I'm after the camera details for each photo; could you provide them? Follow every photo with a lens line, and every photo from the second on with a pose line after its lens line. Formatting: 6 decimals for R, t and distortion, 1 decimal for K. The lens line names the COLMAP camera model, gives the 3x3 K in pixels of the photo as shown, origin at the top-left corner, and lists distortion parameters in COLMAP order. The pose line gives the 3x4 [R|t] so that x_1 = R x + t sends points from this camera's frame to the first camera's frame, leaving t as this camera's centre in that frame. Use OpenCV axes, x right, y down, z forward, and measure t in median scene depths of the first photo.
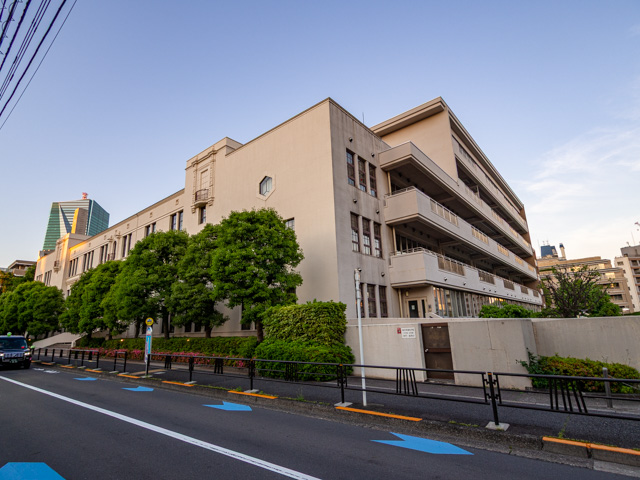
lens RADIAL K [[338.2, 0, 342.7], [0, 338.2, 243.4], [0, 0, 1]] dist [0.003304, -0.002510]
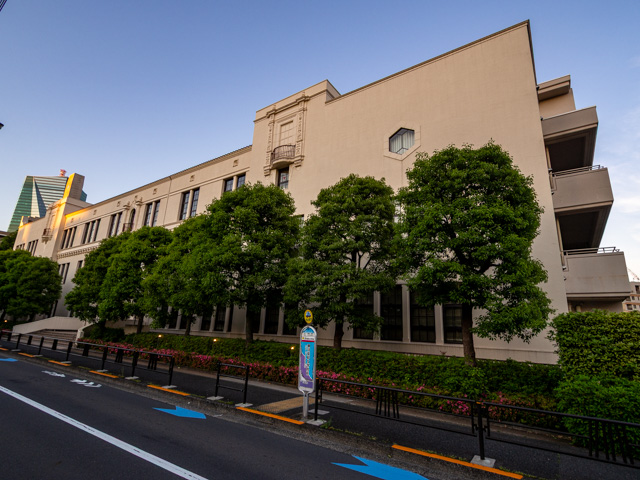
lens RADIAL K [[338.2, 0, 324.8], [0, 338.2, 237.0], [0, 0, 1]] dist [0.003304, -0.002510]
pose [[0.994002, 0.104590, 0.031967, -0.250935], [-0.102978, 0.993501, -0.048485, 0.055100], [-0.036830, 0.044902, 0.998312, 0.190559]]
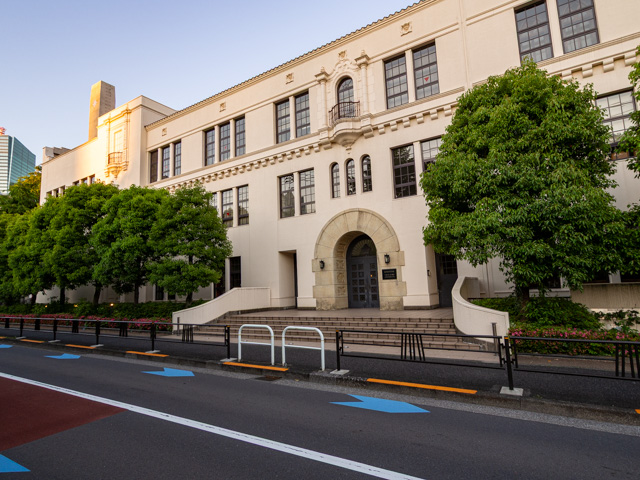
lens RADIAL K [[327.5, 0, 314.1], [0, 327.5, 243.5], [0, 0, 1]] dist [0.026457, 0.001279]
pose [[0.991430, 0.018442, 0.129334, -0.800345], [-0.030569, 0.995251, 0.092413, 0.174115], [-0.127015, -0.095575, 0.987285, 0.608552]]
